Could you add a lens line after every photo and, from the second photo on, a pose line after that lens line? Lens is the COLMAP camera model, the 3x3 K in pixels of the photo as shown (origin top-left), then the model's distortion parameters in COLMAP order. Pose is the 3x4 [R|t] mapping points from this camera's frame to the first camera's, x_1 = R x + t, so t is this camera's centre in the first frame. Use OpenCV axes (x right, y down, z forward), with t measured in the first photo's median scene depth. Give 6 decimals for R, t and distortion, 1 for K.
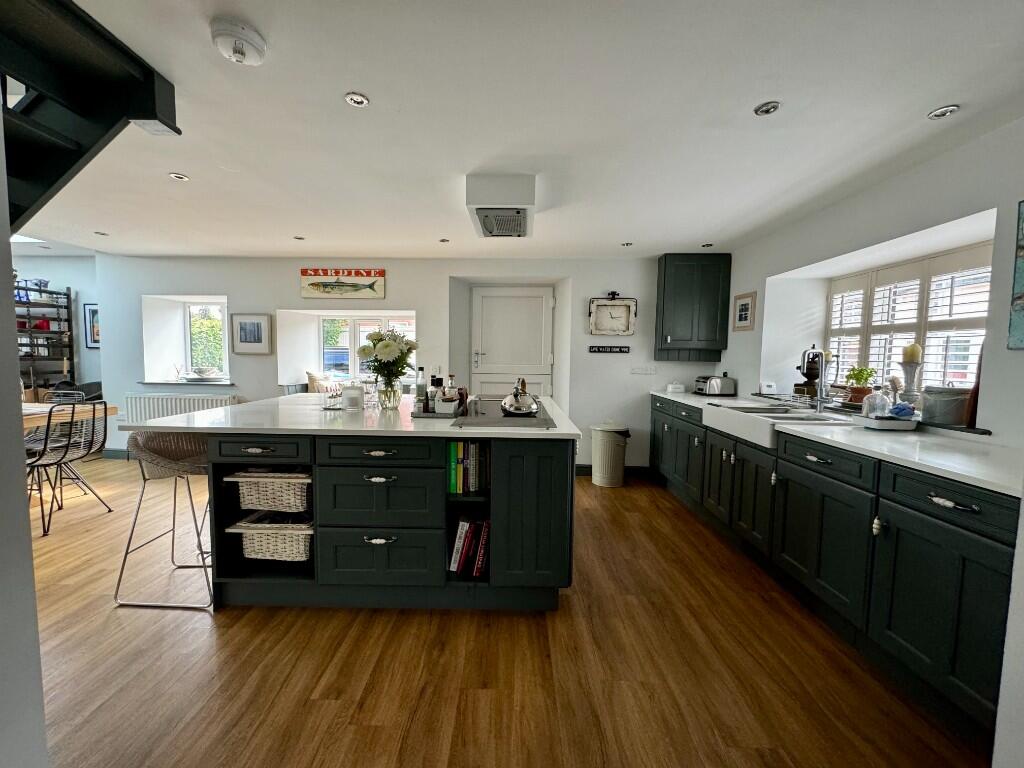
lens RADIAL K [[412.1, 0, 512.0], [0, 412.1, 384.0], [0, 0, 1]] dist [0.000879, 0.000041]
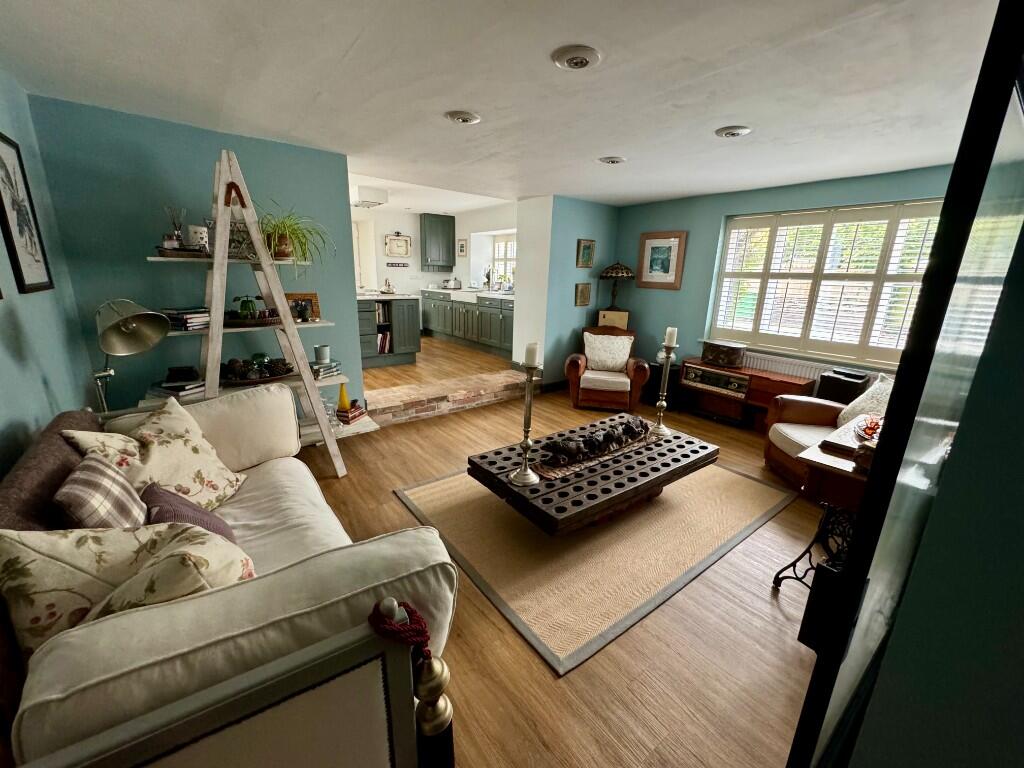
lens RADIAL K [[412.1, 0, 512.0], [0, 412.1, 384.0], [0, 0, 1]] dist [0.000879, 0.000041]
pose [[0.791721, -0.155346, 0.590801, -0.579180], [0.029255, 0.975658, 0.217336, 0.053460], [-0.610182, -0.154786, 0.776994, -0.886540]]
